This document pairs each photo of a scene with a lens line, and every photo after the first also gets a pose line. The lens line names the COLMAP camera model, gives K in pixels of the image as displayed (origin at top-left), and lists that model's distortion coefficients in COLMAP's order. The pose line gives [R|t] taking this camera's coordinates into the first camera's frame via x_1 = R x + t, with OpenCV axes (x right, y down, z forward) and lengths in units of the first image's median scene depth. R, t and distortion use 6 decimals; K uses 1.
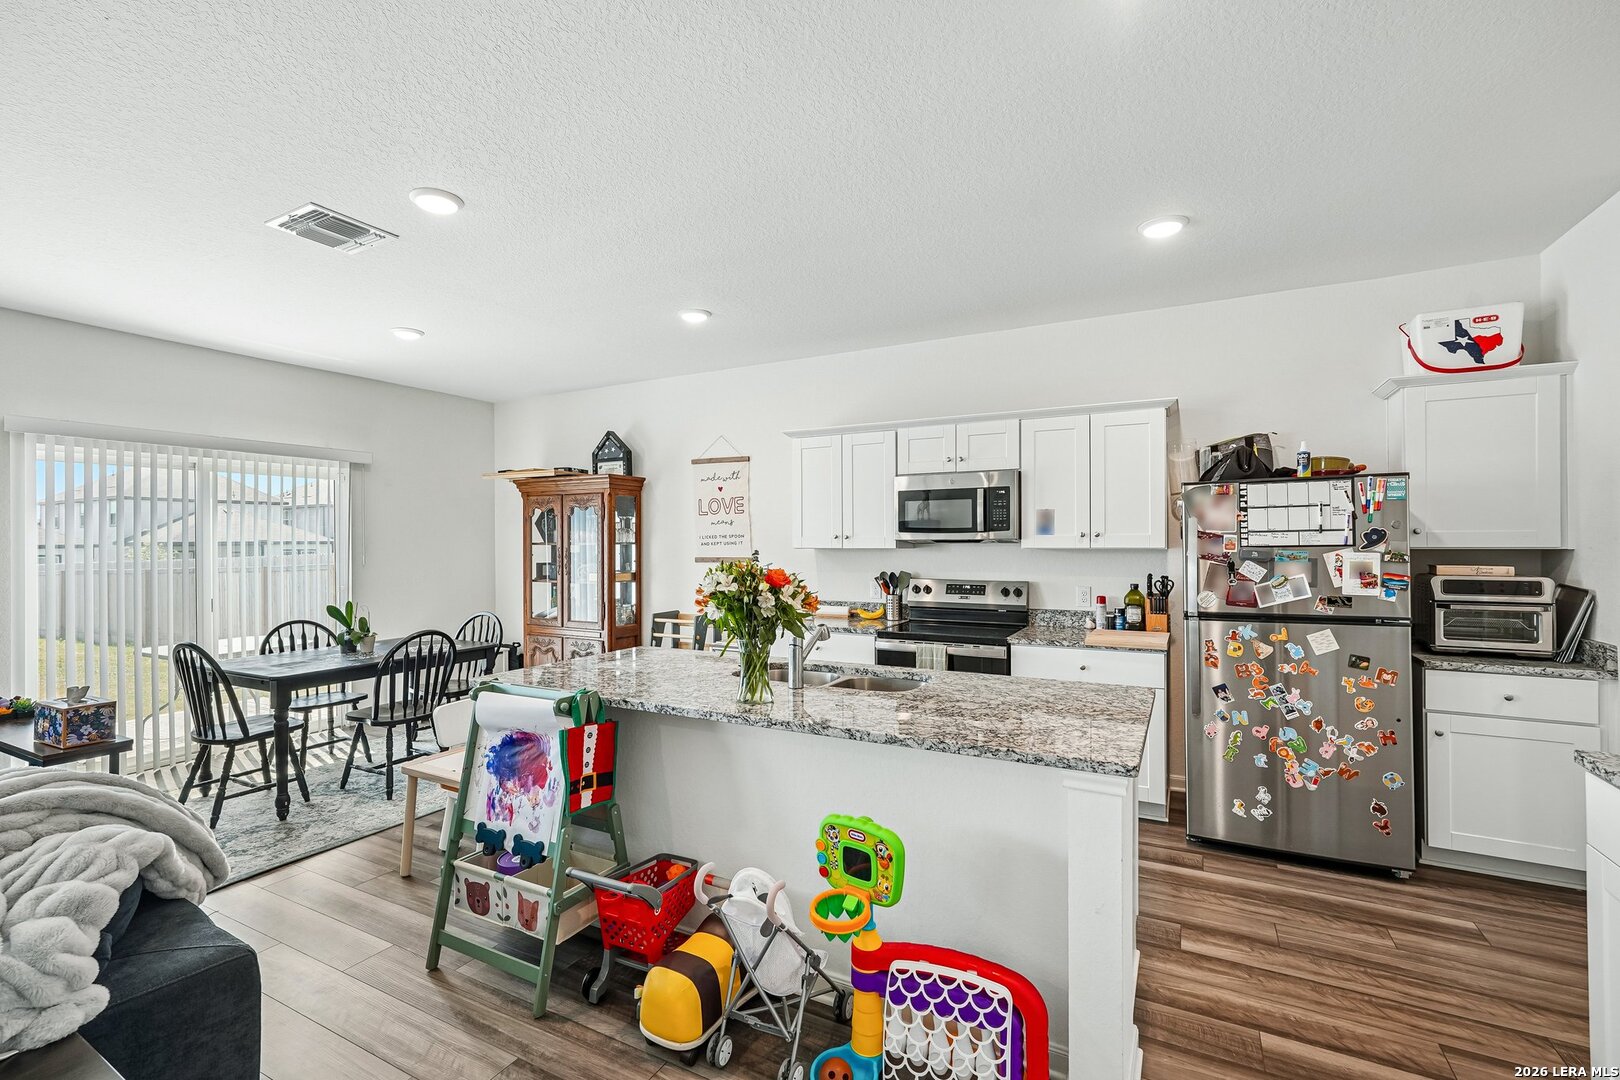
lens RADIAL K [[716.3, 0, 805.8], [0, 716.3, 550.8], [0, 0, 1]] dist [-0.007794, 0.003420]
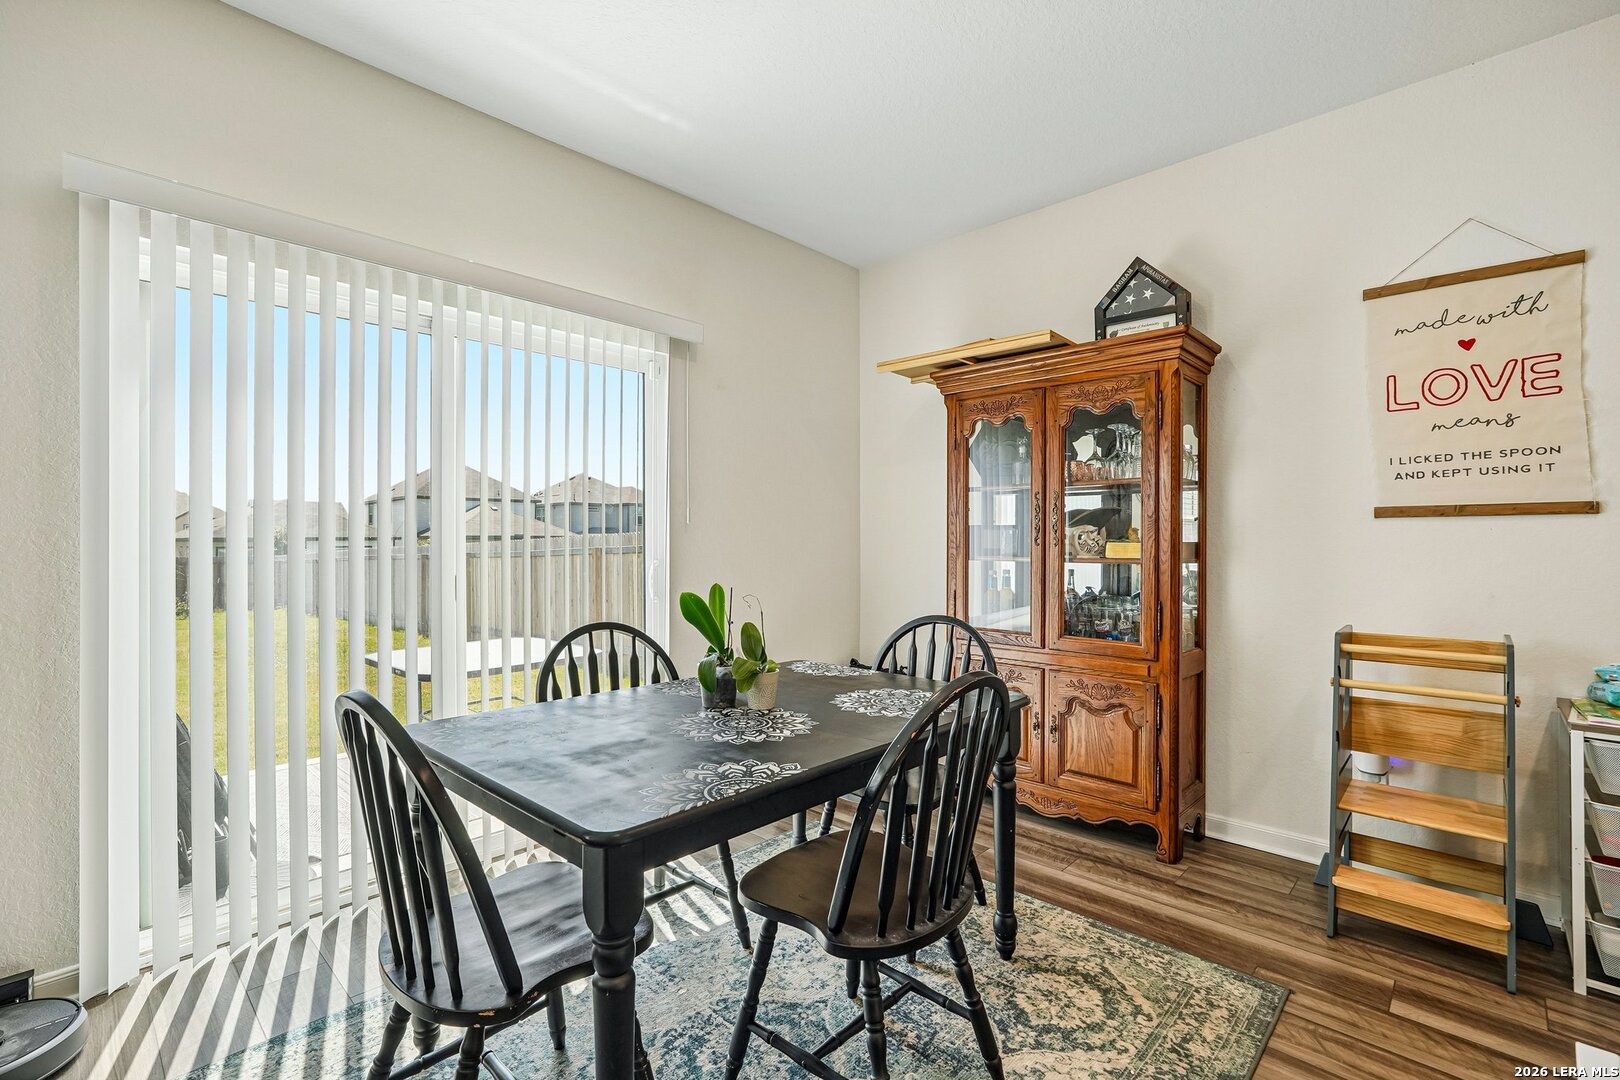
lens RADIAL K [[716.3, 0, 800.2], [0, 716.3, 546.3], [0, 0, 1]] dist [-0.007794, 0.003420]
pose [[0.964748, 0.008137, -0.263048, -0.527114], [-0.009944, 0.999935, -0.005541, 0.054359], [0.262986, 0.007962, 0.964767, 0.659063]]
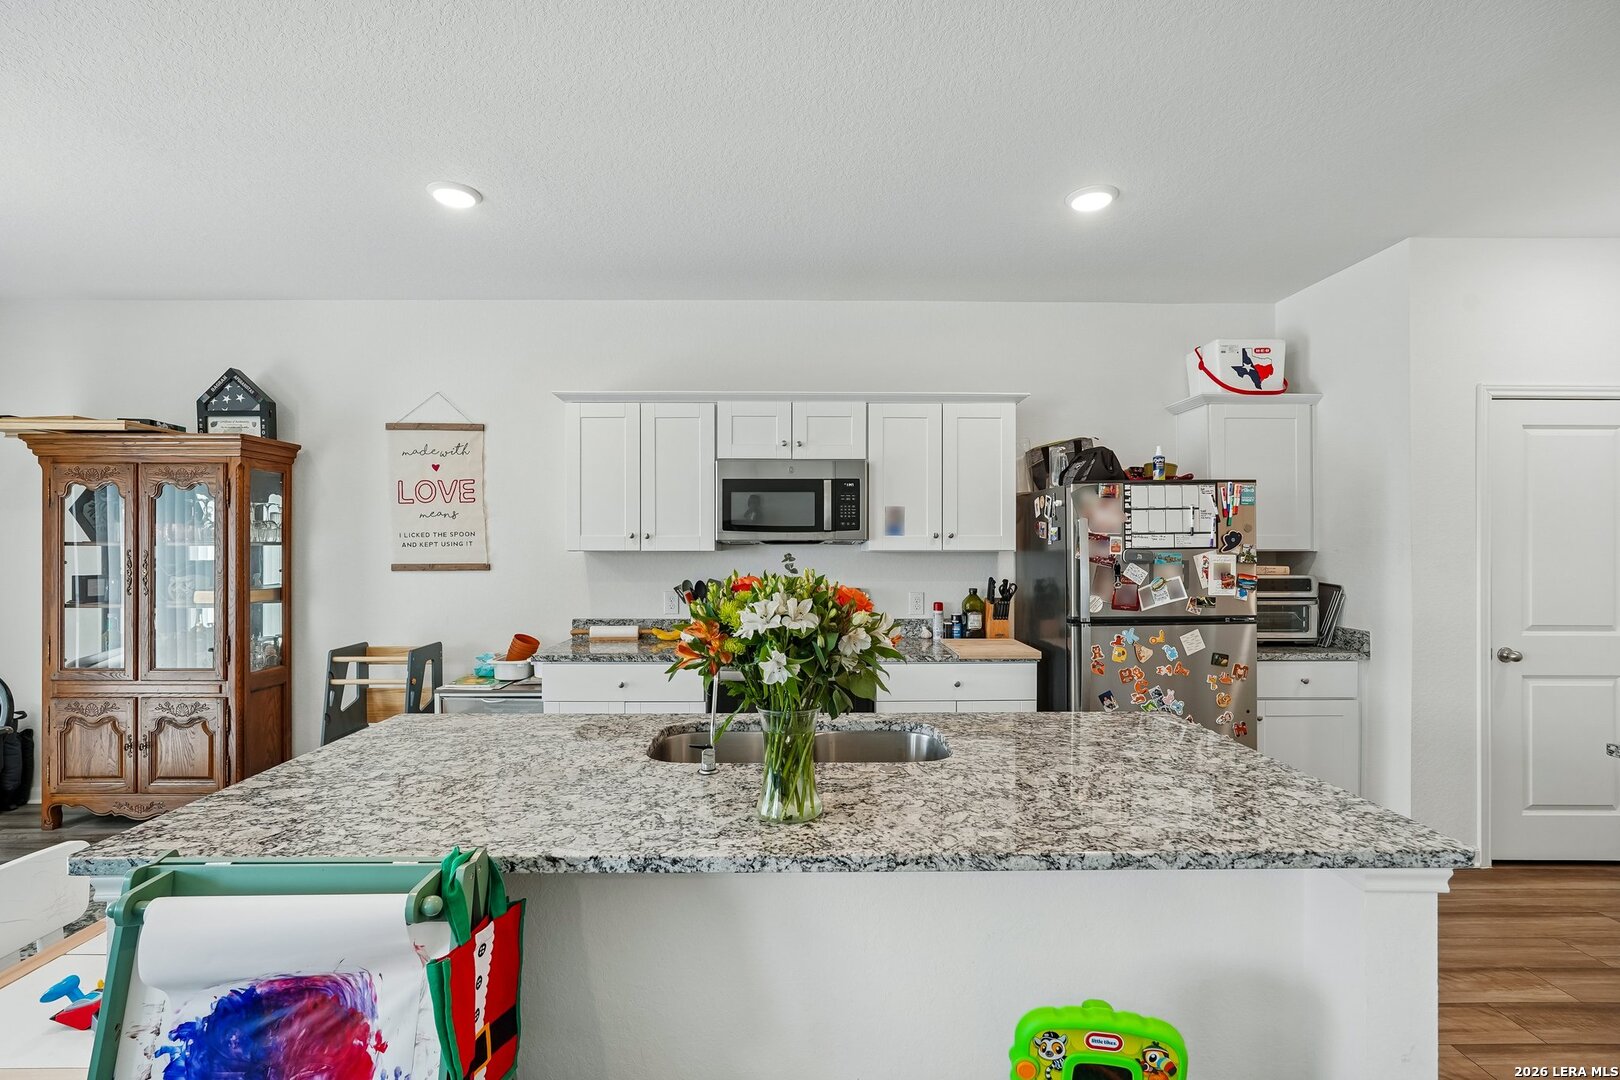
lens RADIAL K [[716.3, 0, 795.9], [0, 716.3, 546.1], [0, 0, 1]] dist [-0.007794, 0.003420]
pose [[0.875764, 0.002629, 0.482732, -0.200955], [0.002371, 0.999950, -0.009747, -0.000899], [-0.482733, 0.009681, 0.875714, 0.282291]]
